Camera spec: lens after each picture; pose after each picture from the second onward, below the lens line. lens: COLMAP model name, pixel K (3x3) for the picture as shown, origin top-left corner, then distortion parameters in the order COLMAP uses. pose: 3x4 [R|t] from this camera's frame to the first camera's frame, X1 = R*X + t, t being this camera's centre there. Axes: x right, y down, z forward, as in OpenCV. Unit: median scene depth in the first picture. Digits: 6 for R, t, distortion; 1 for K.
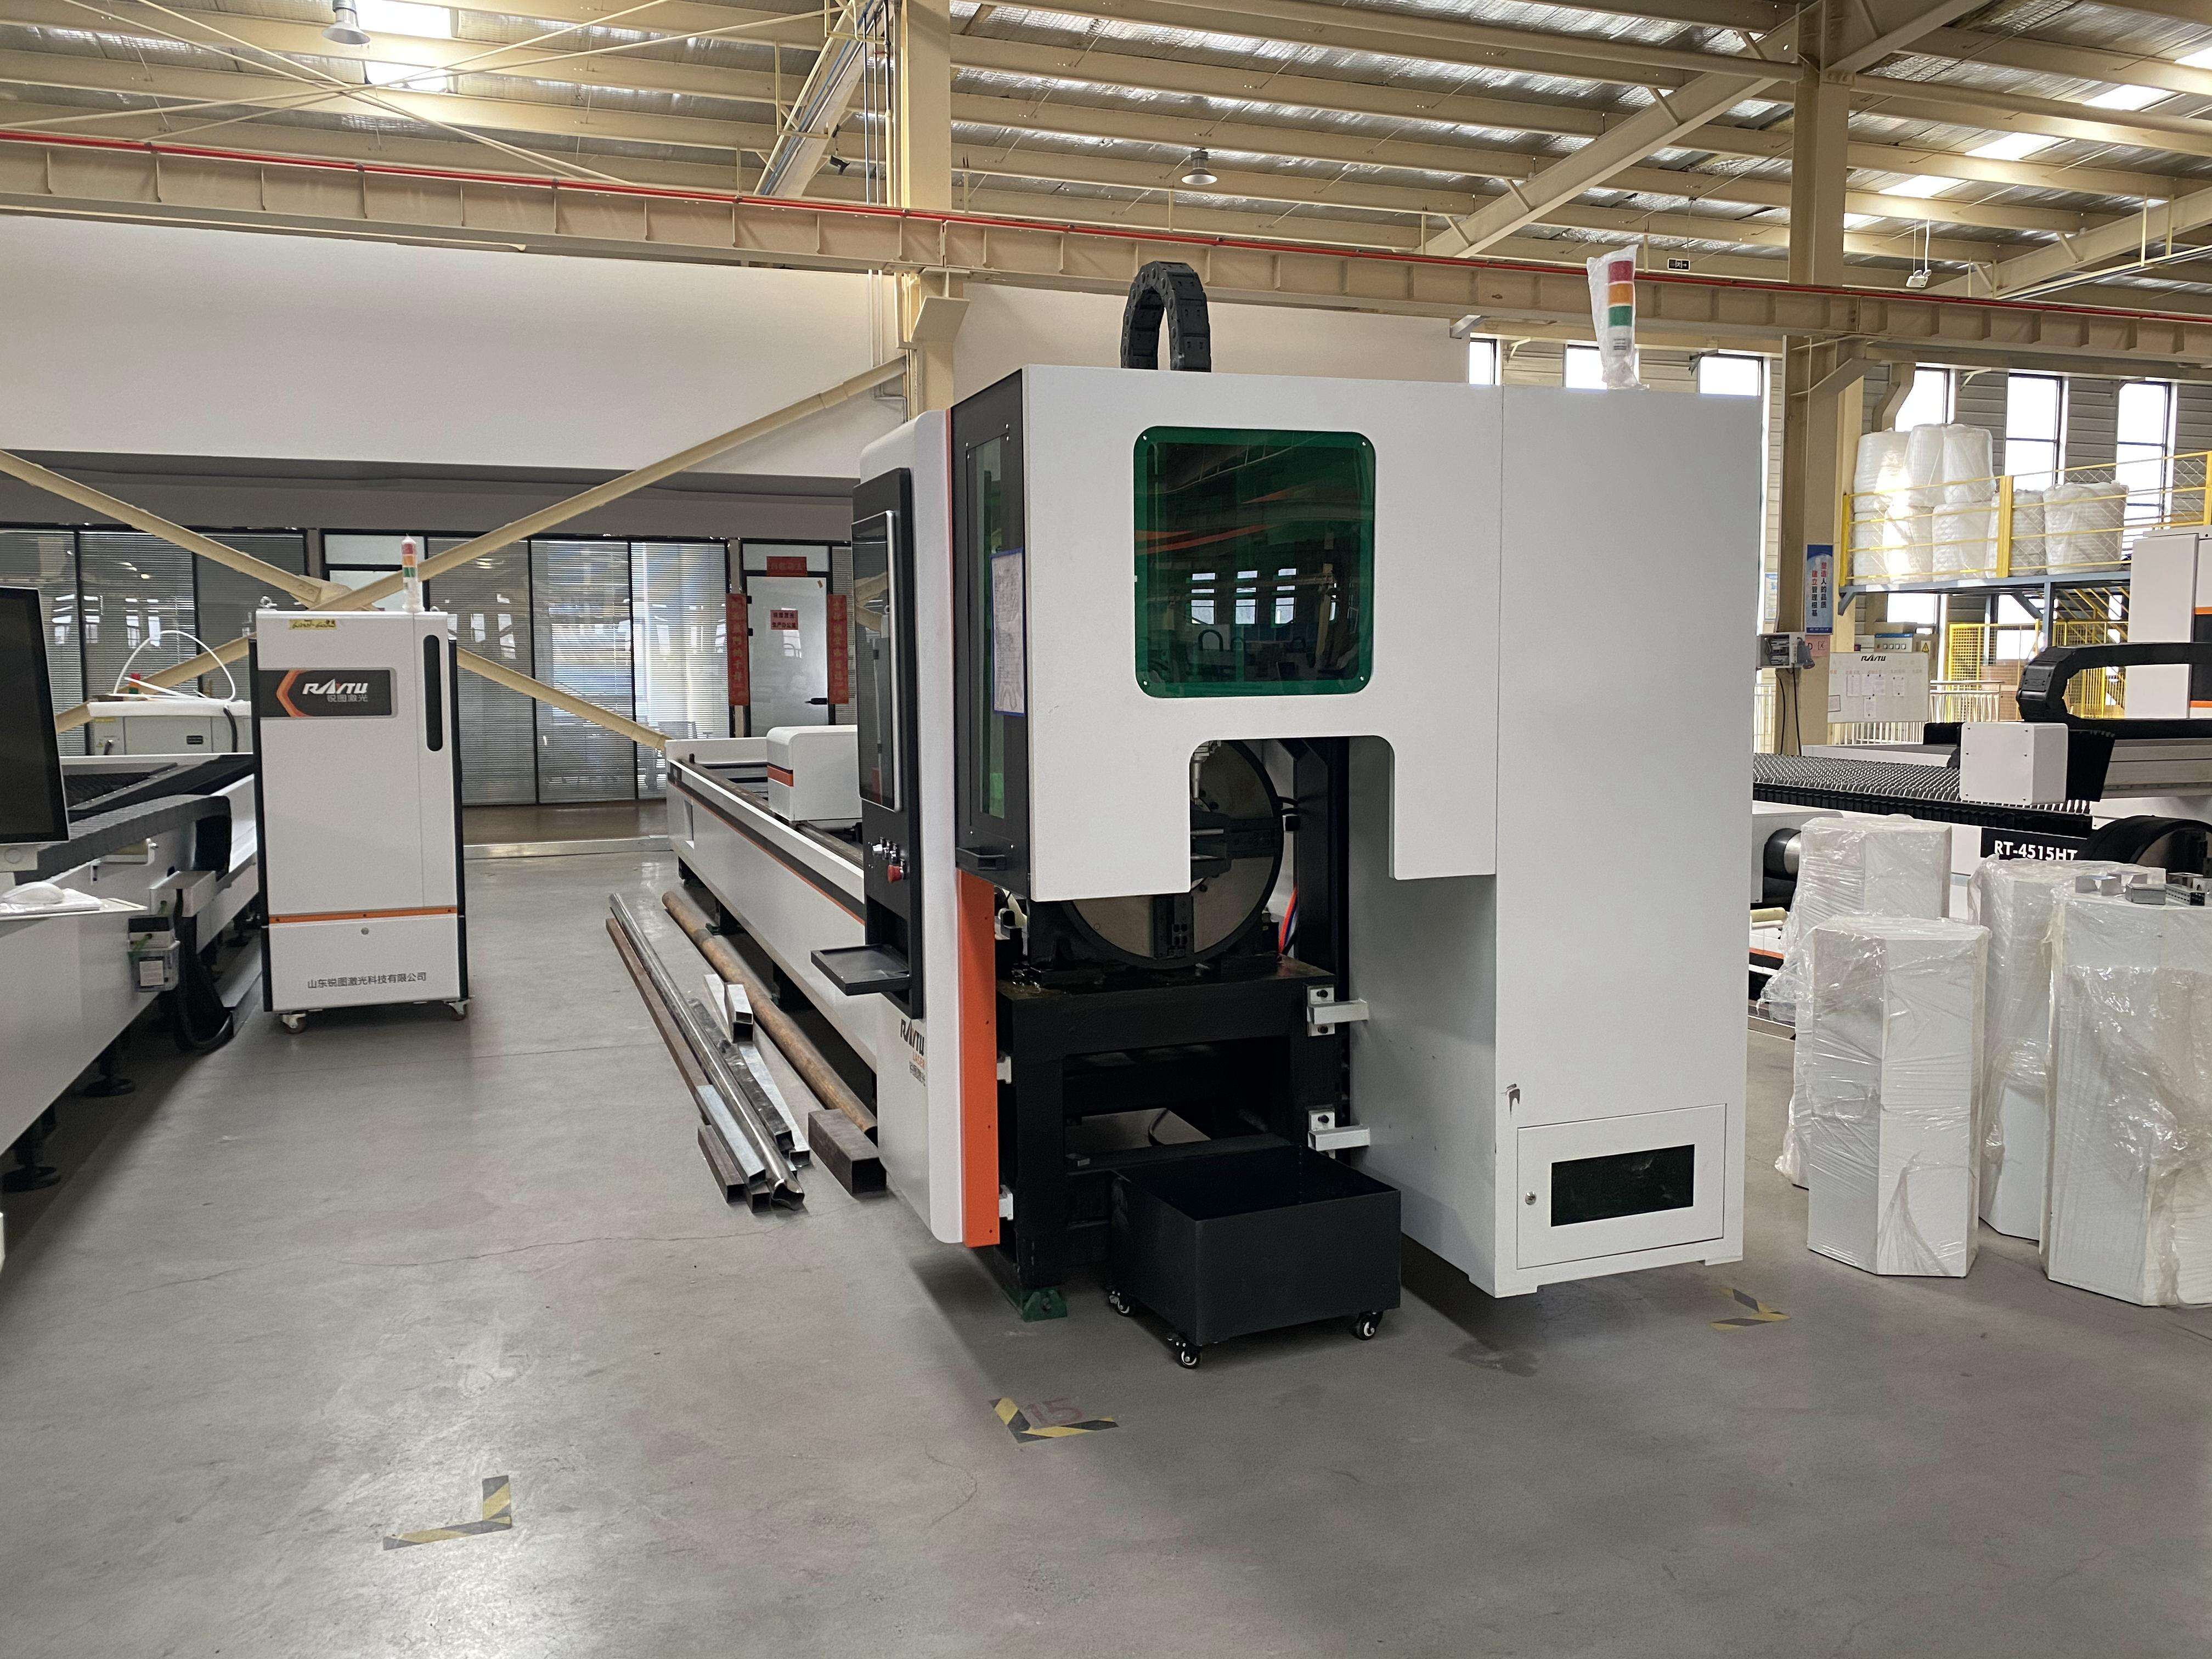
lens RADIAL K [[1700.1, 0, 1090.1], [0, 1700.1, 793.4], [0, 0, 1]] dist [0.012328, -0.004631]
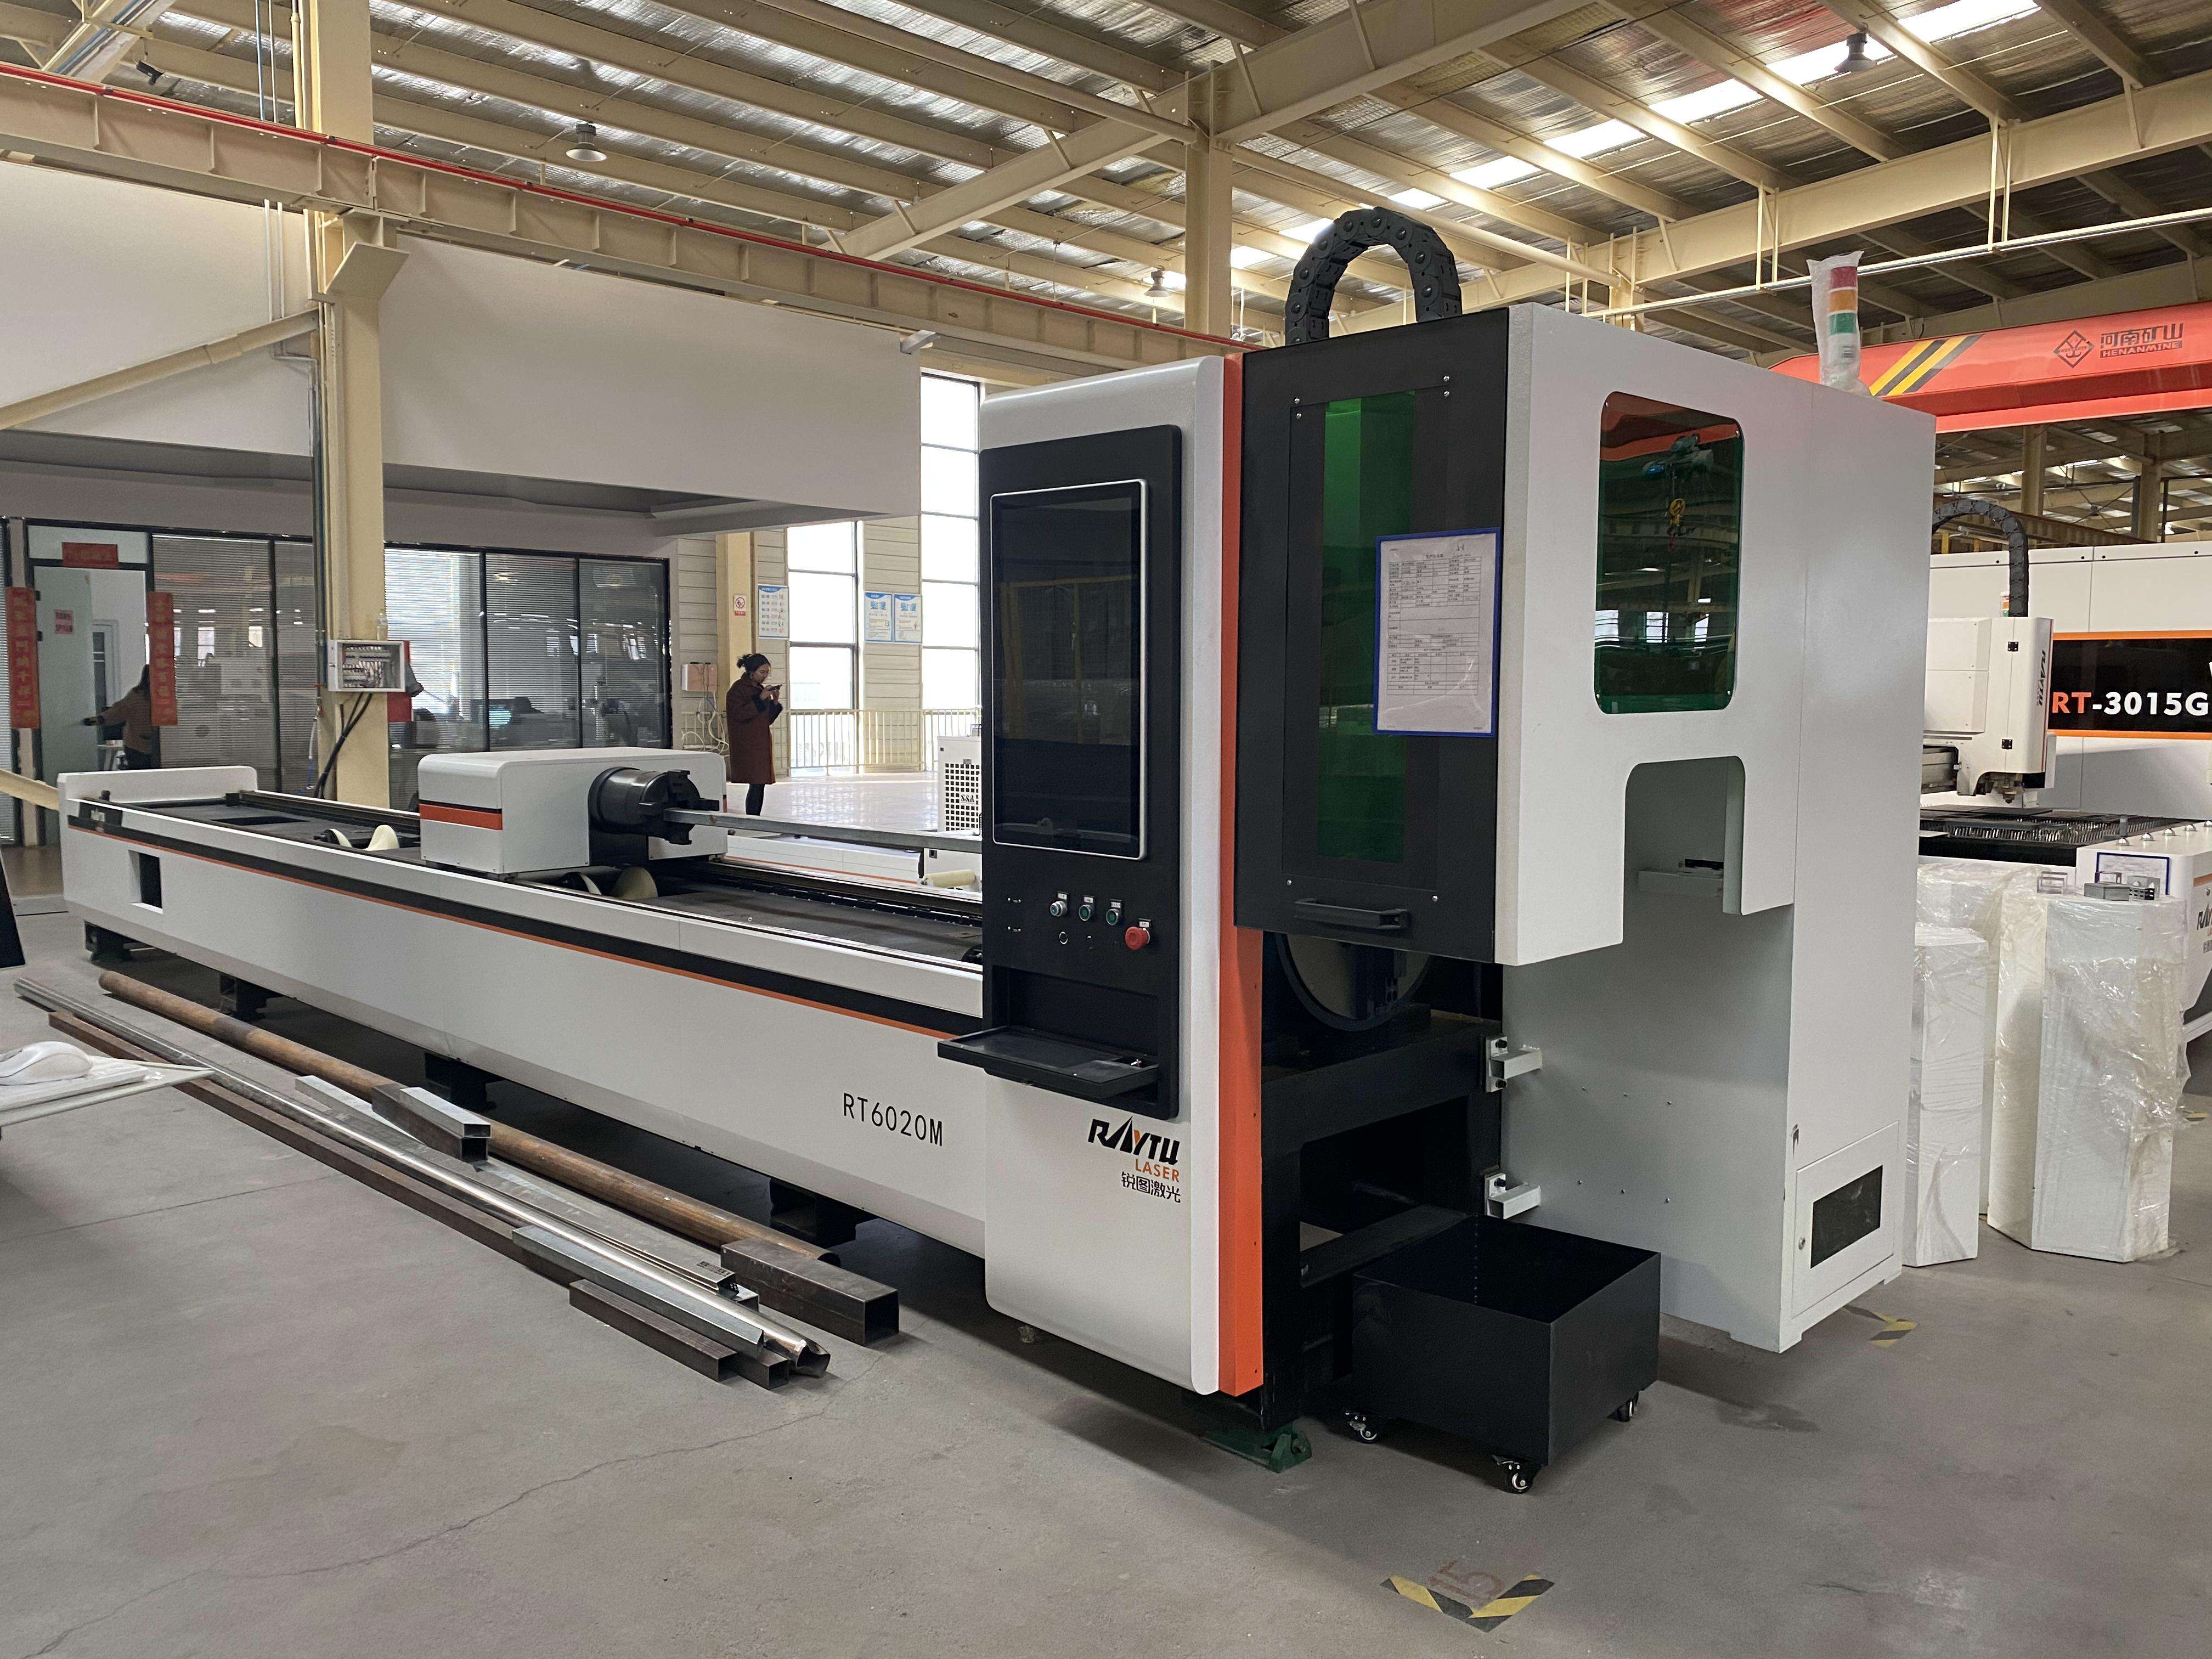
lens RADIAL K [[1698.4, 0, 1102.2], [0, 1698.4, 795.0], [0, 0, 1]] dist [0.015357, -0.008937]
pose [[0.901446, -0.019939, 0.432432, -0.266441], [0.024866, 0.999674, -0.005741, -0.008189], [-0.432177, 0.015928, 0.901648, 0.165537]]
